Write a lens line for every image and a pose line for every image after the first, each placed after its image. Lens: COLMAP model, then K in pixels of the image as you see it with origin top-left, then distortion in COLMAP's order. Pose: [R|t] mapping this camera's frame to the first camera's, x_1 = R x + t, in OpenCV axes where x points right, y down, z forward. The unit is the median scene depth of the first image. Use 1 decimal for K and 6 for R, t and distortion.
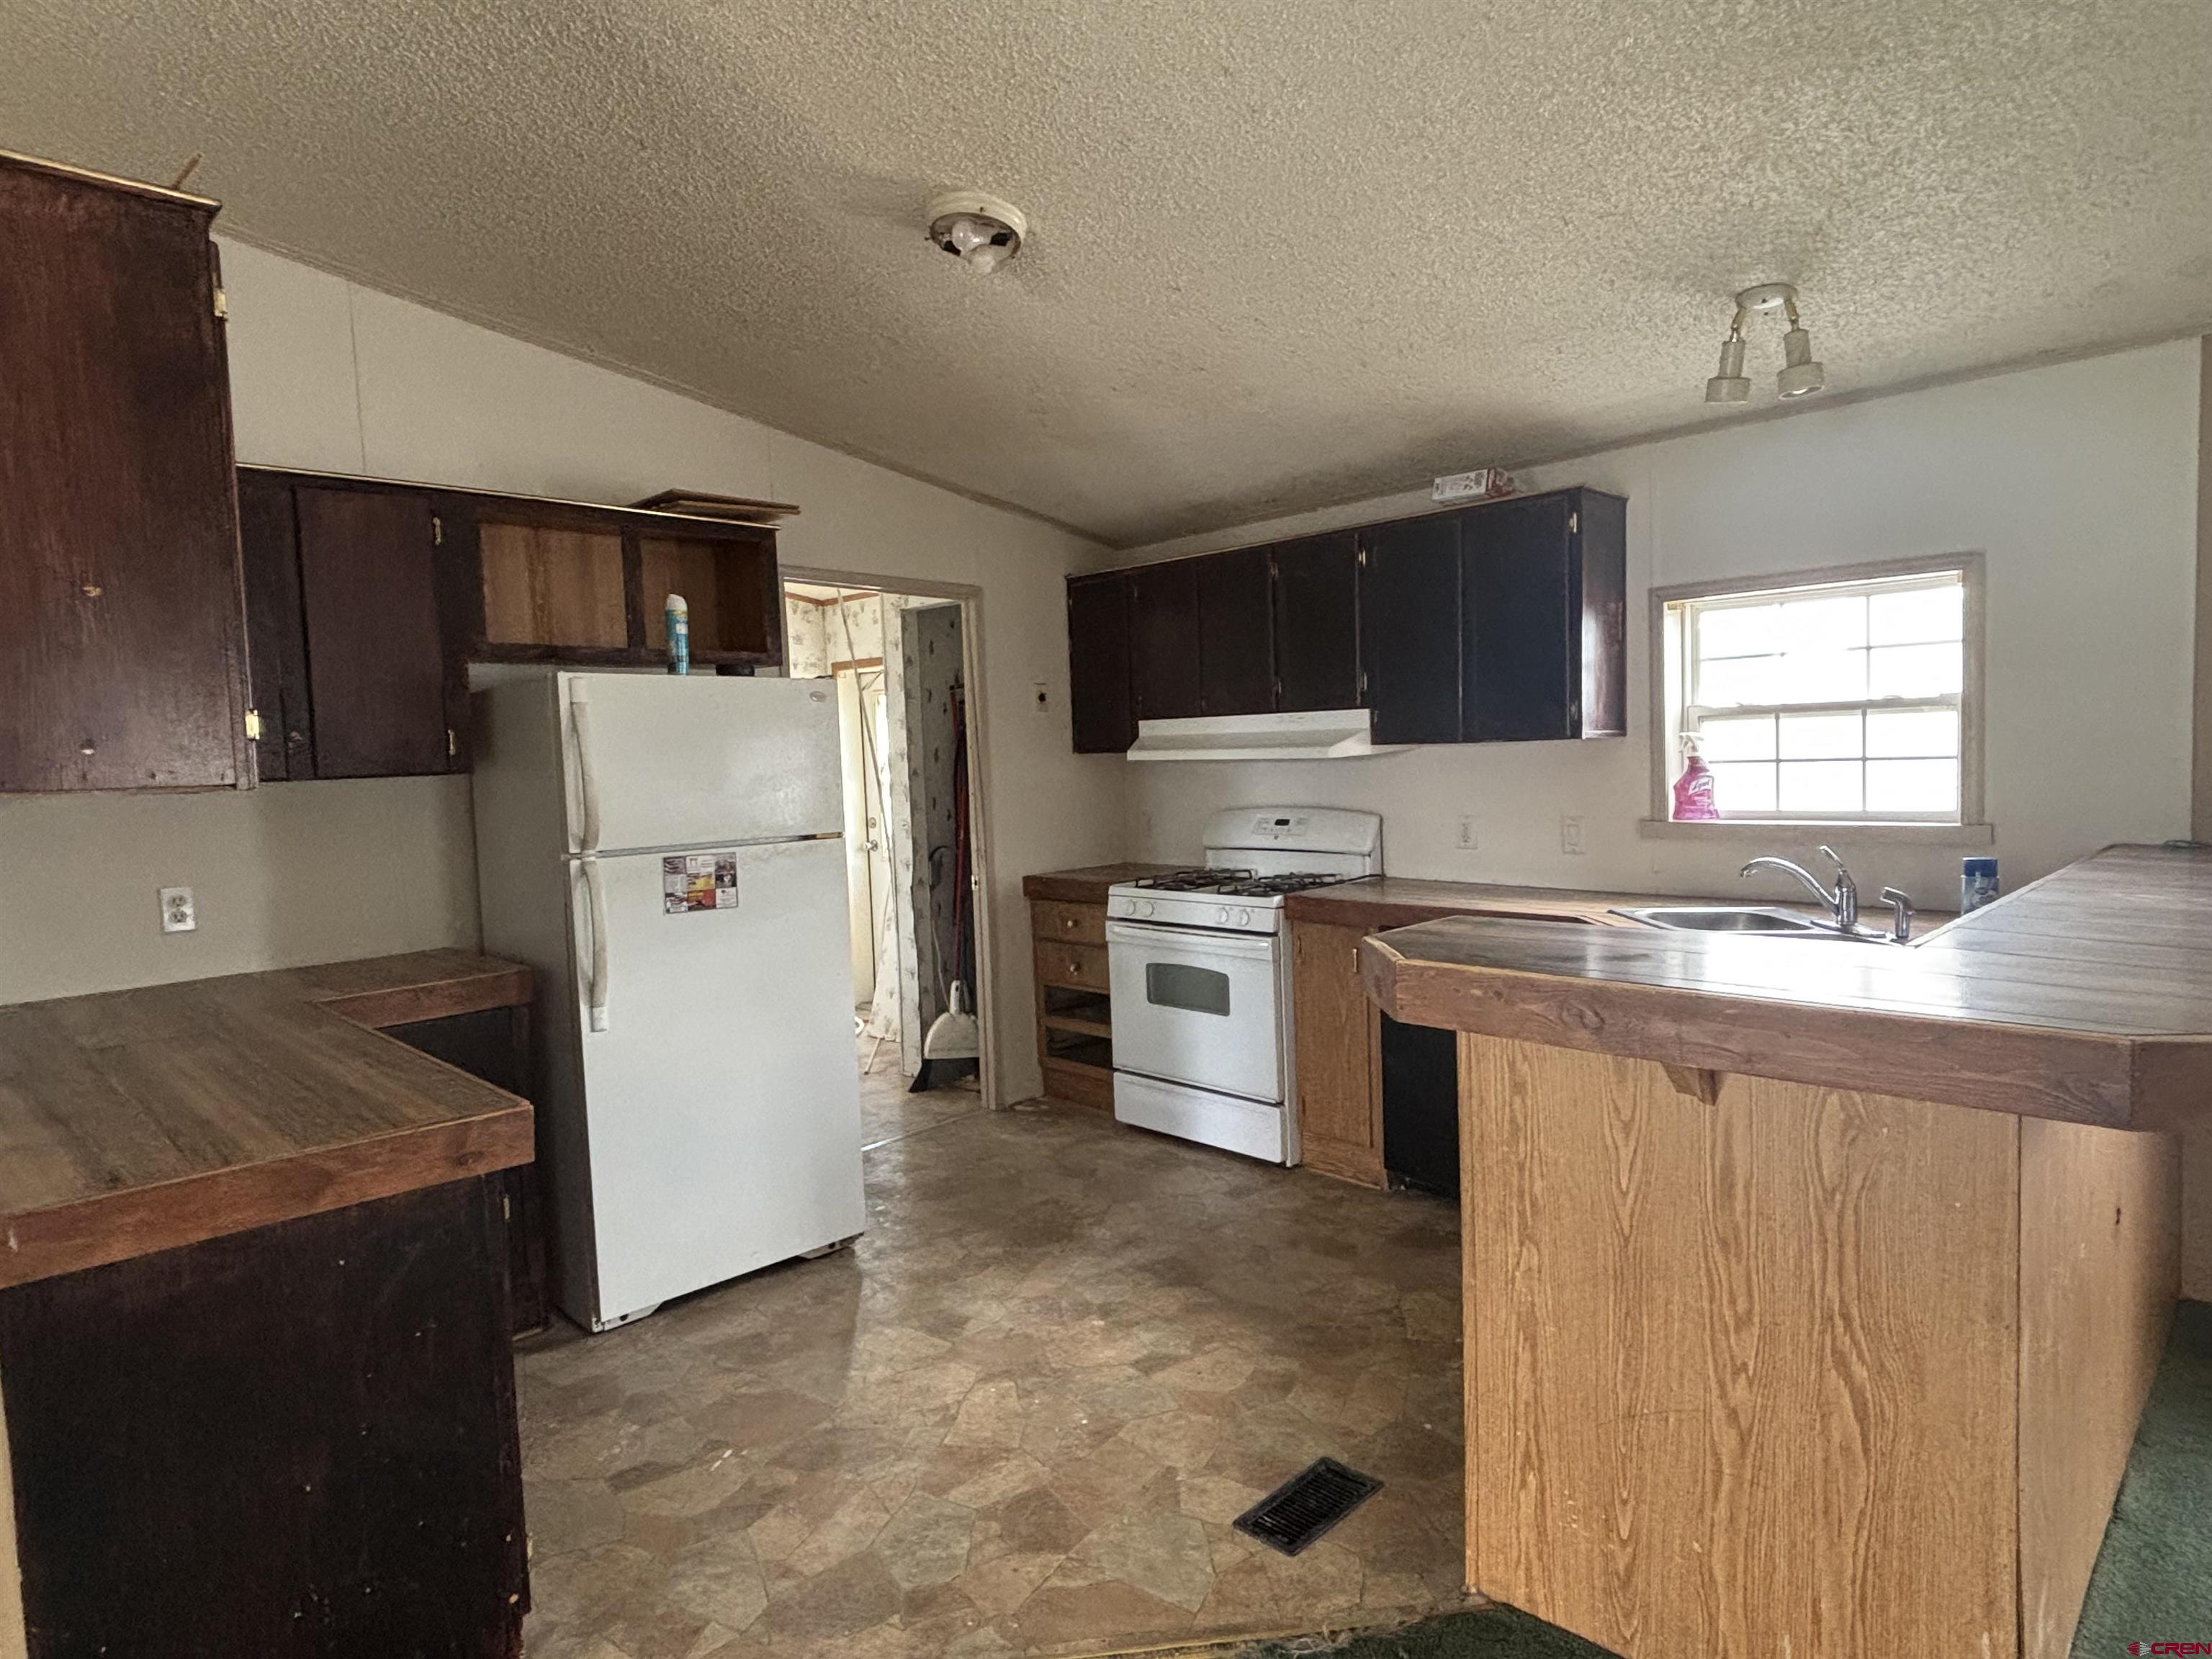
lens RADIAL K [[1235.7, 0, 1121.4], [0, 1235.7, 823.2], [0, 0, 1]] dist [-0.007087, 0.001891]
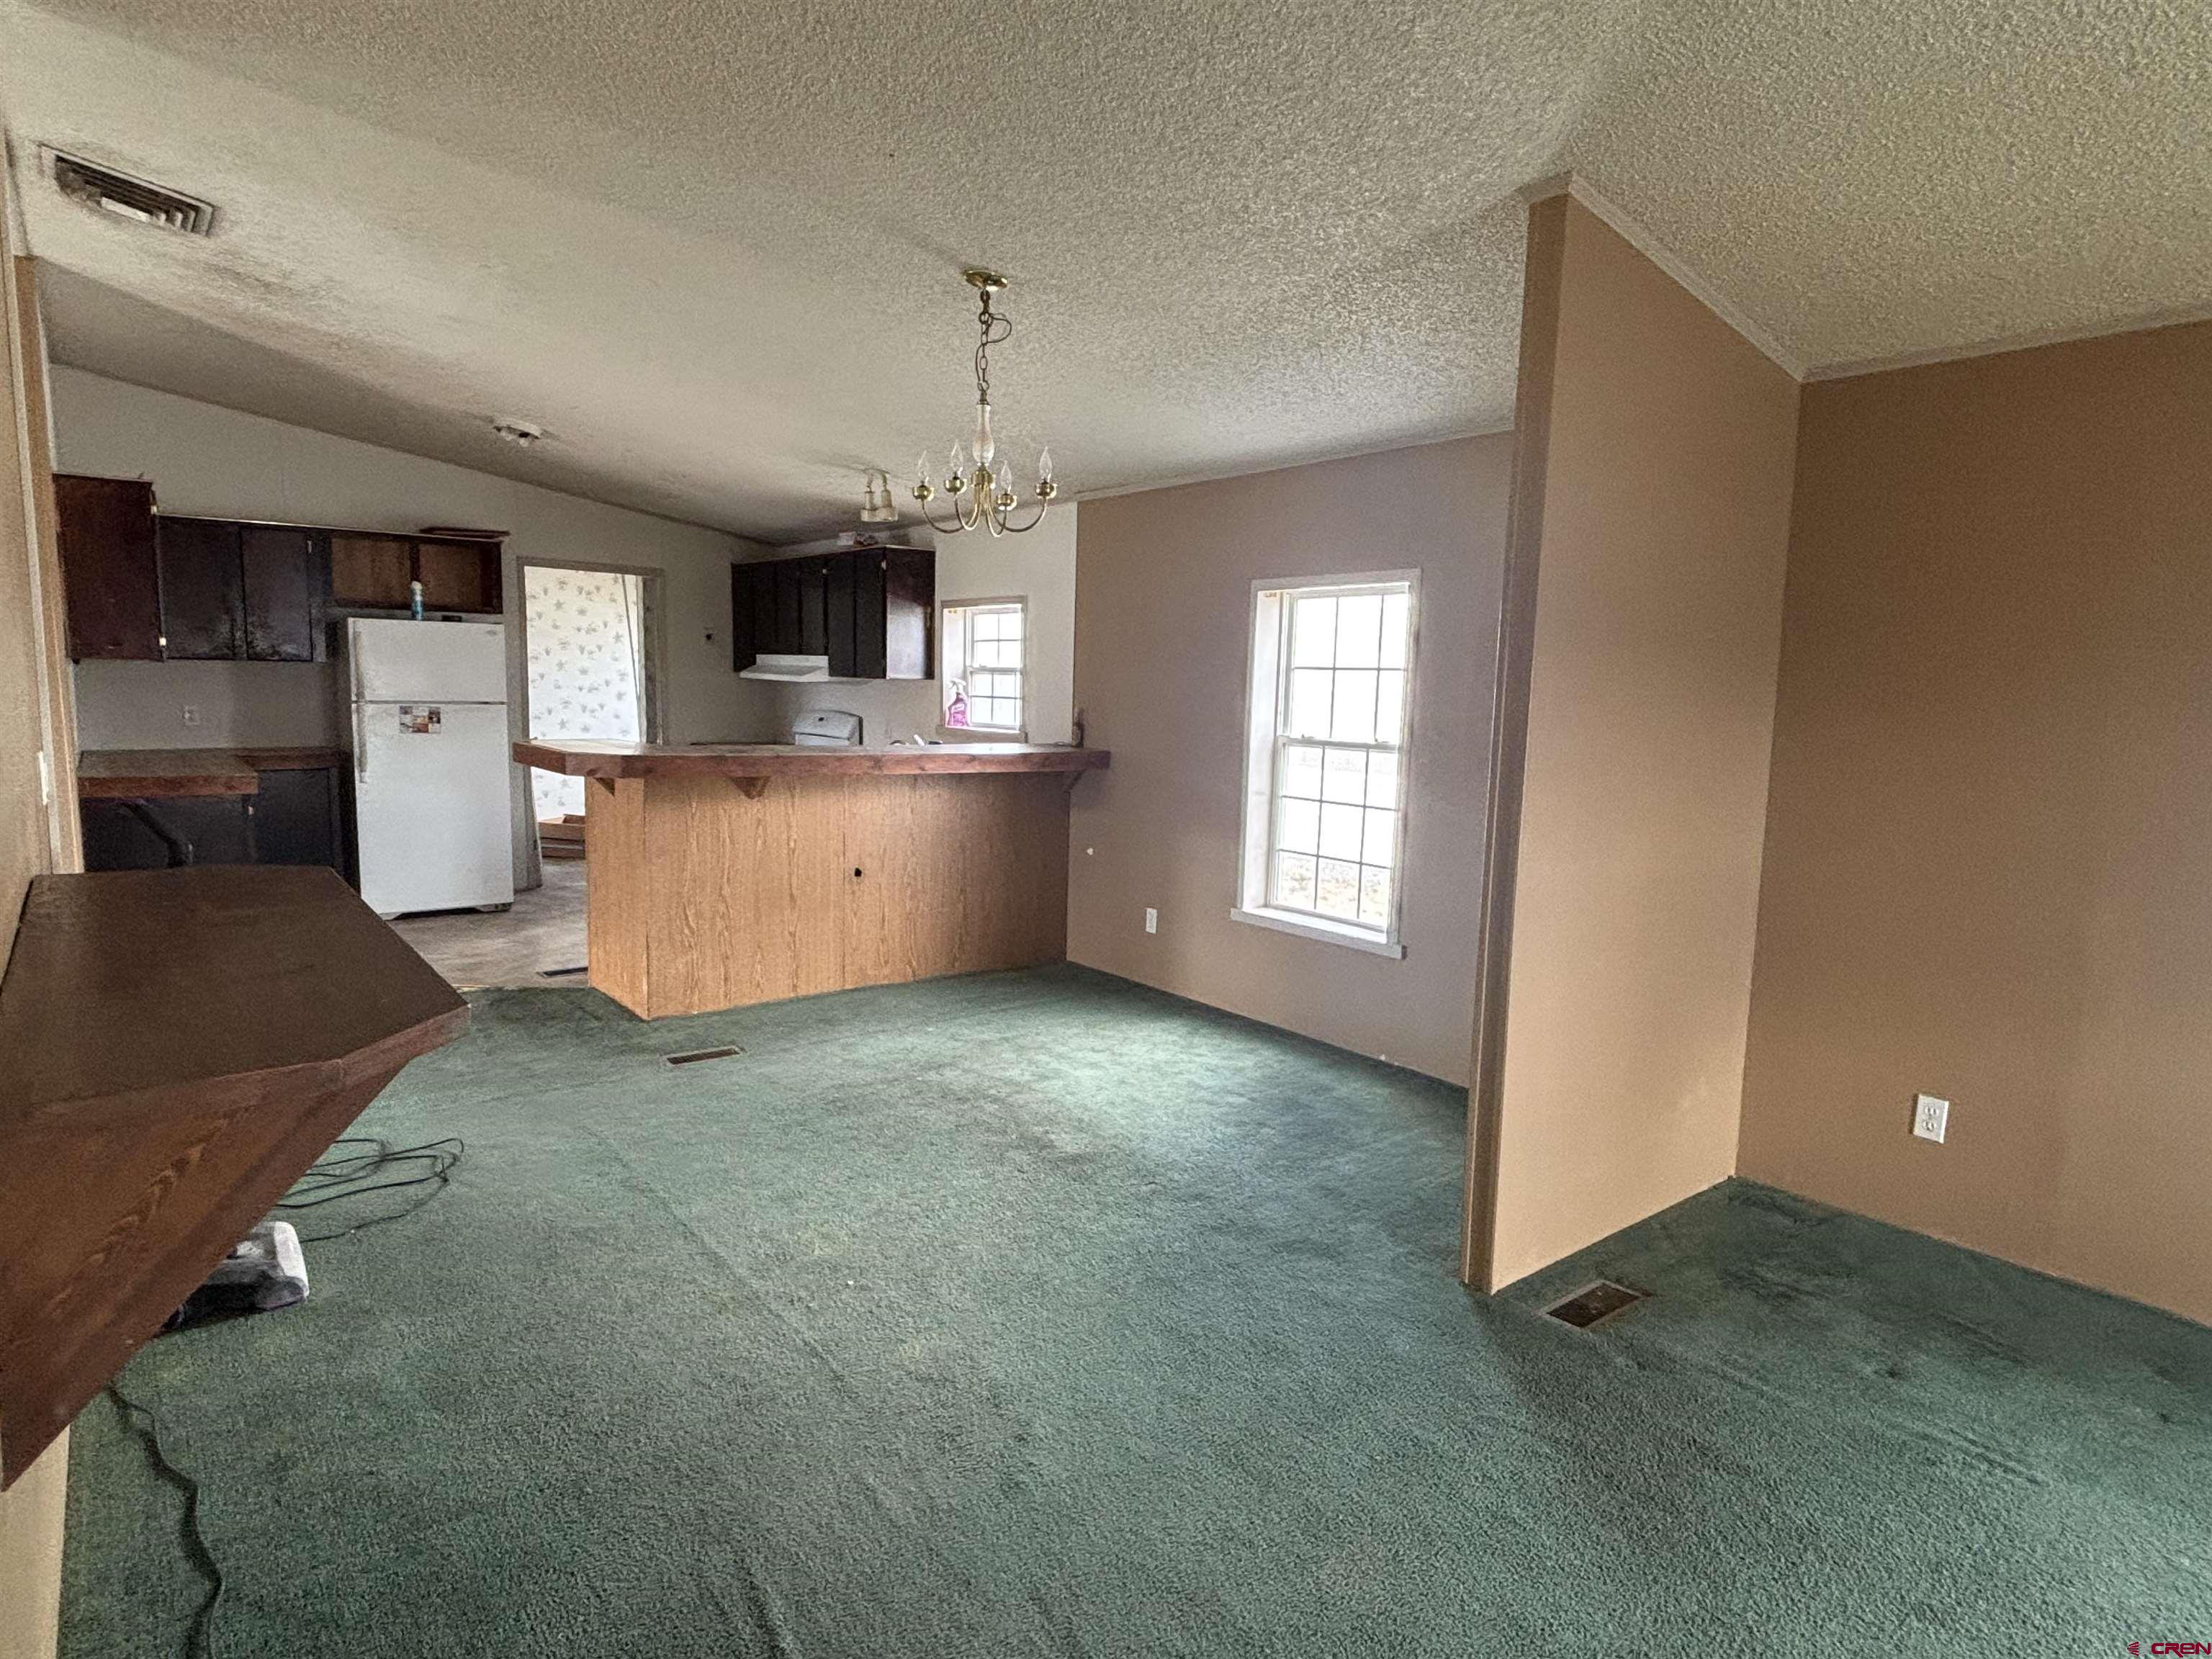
lens RADIAL K [[1235.7, 0, 1113.7], [0, 1235.7, 837.3], [0, 0, 1]] dist [-0.007087, 0.001891]
pose [[0.992368, 0.074721, -0.098098, 1.026129], [-0.067781, 0.995079, 0.072275, 0.014538], [0.103016, -0.065074, 0.992549, -0.958569]]
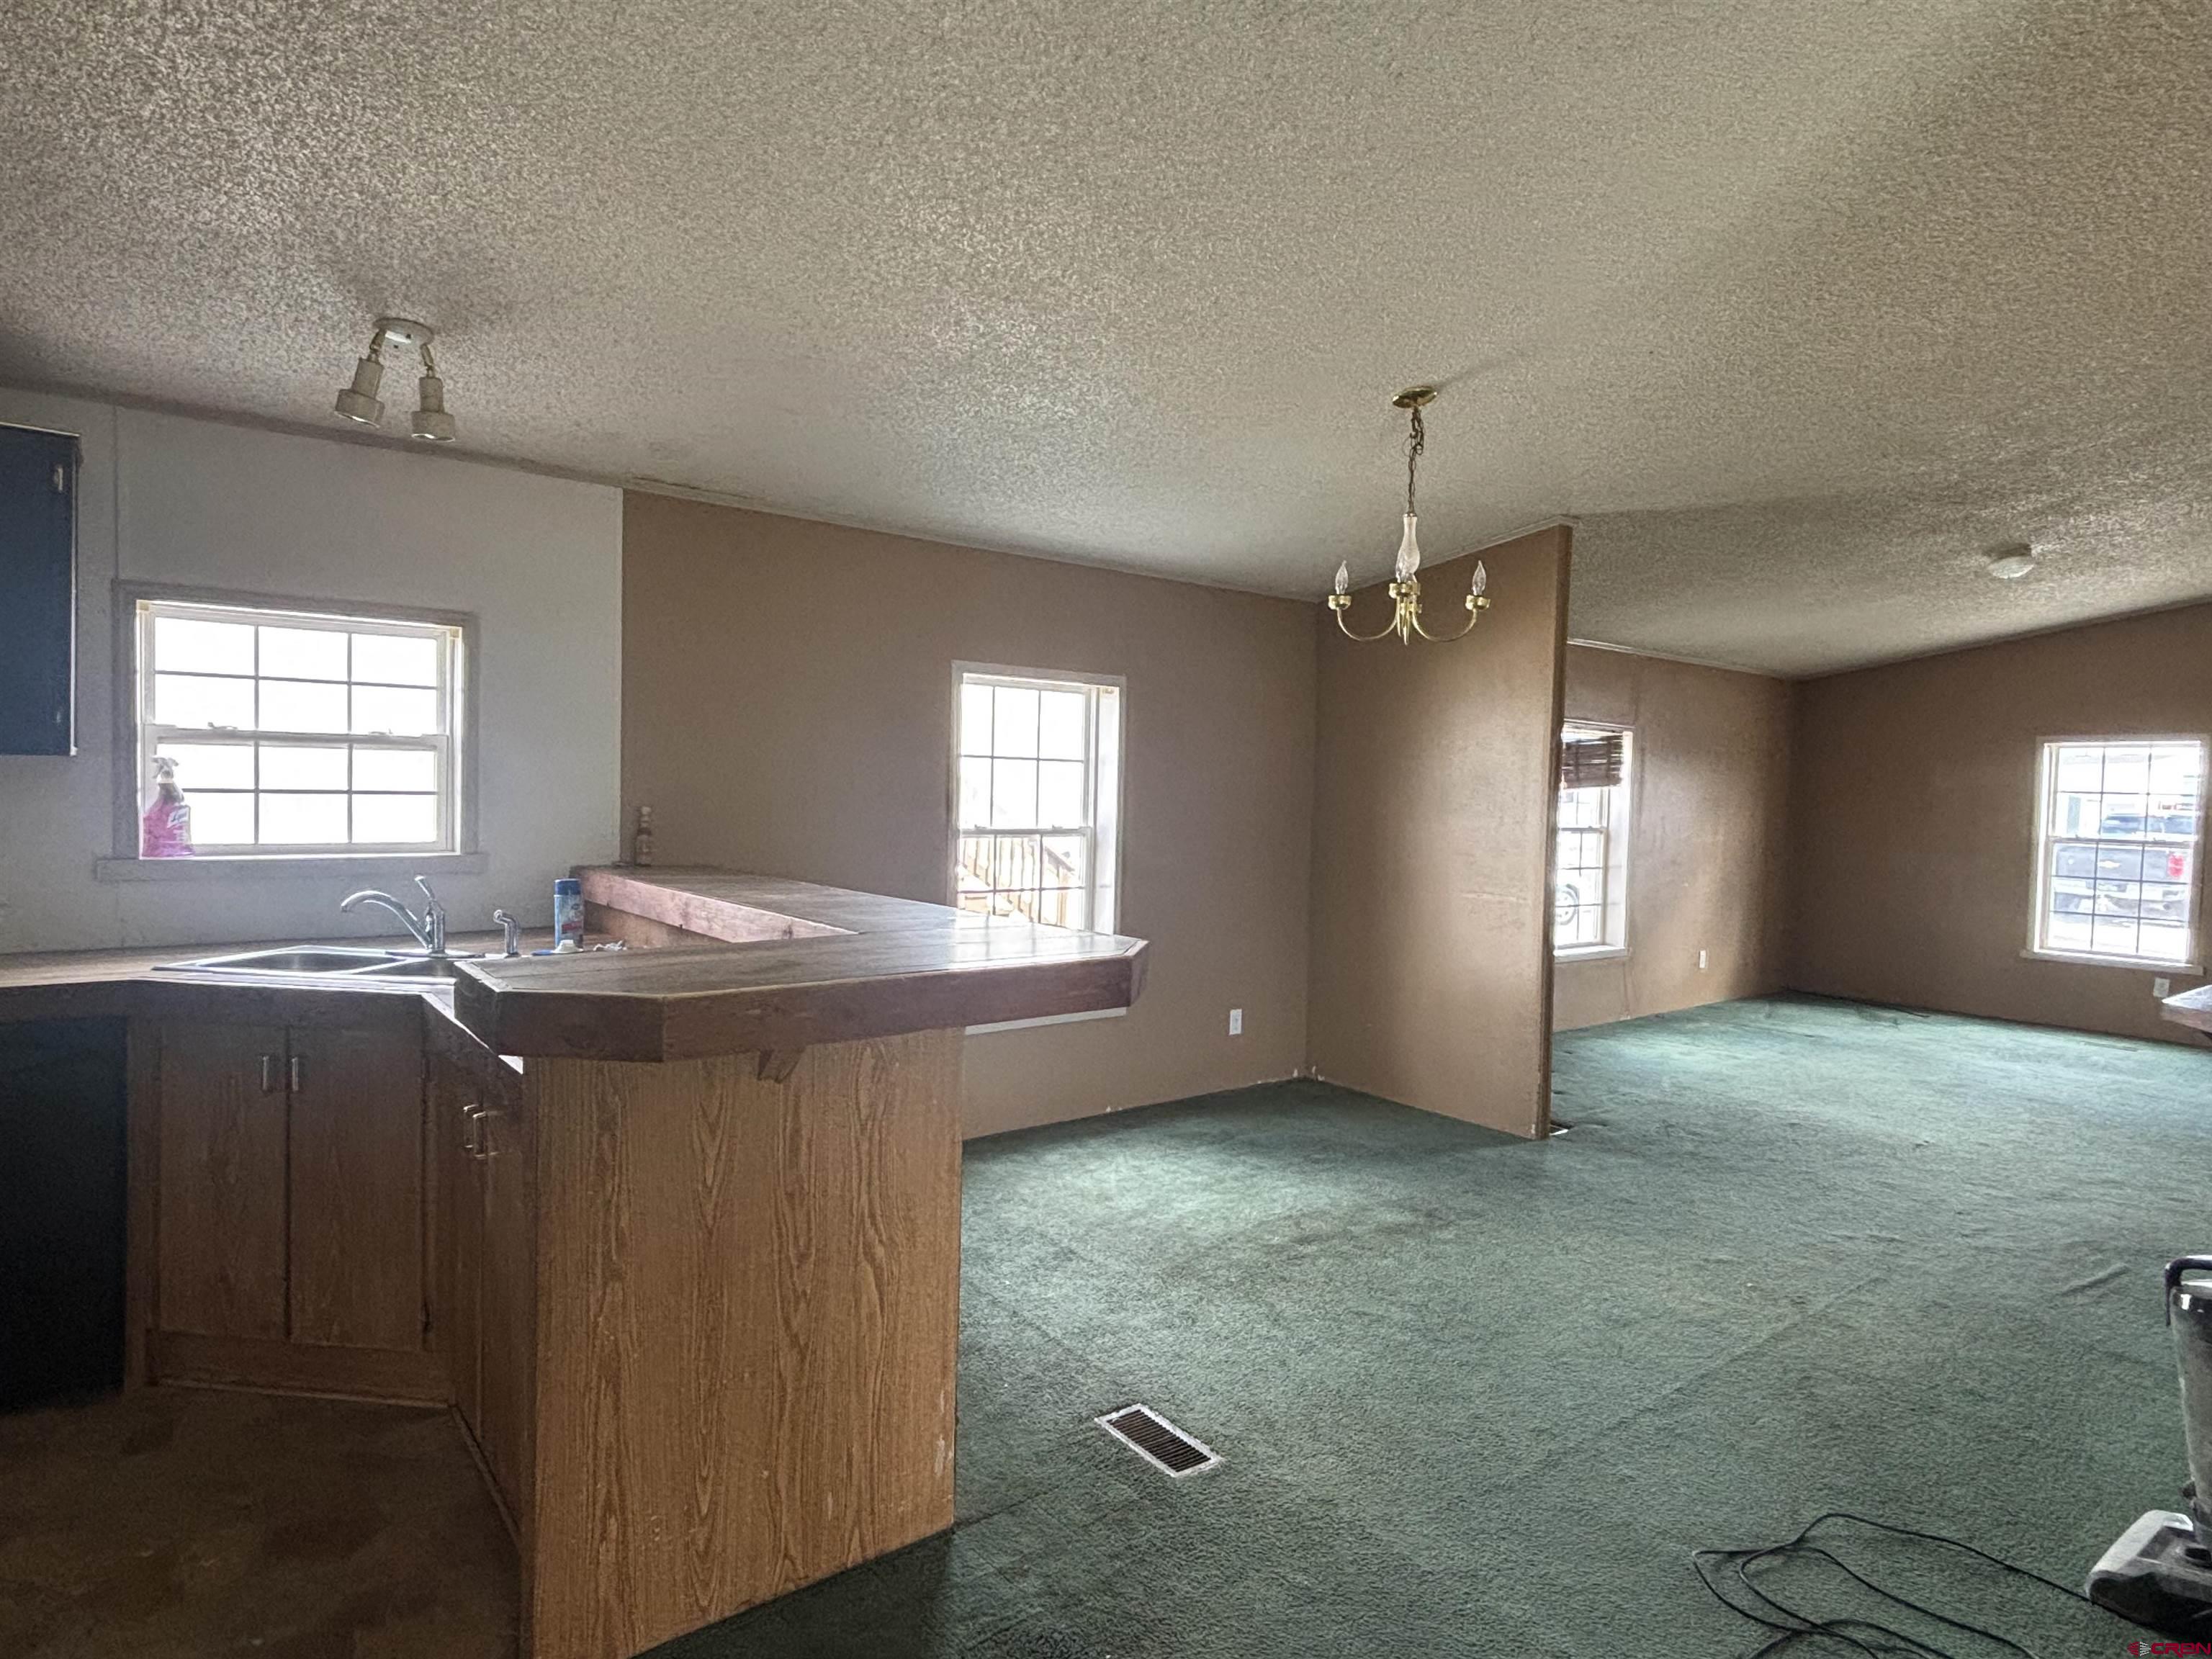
lens RADIAL K [[1235.7, 0, 1093.4], [0, 1235.7, 818.1], [0, 0, 1]] dist [-0.007087, 0.001891]
pose [[0.119601, 0.011048, 0.992761, -0.355864], [0.026345, 0.999551, -0.014298, -0.001212], [-0.992472, 0.027864, 0.119256, 0.295049]]
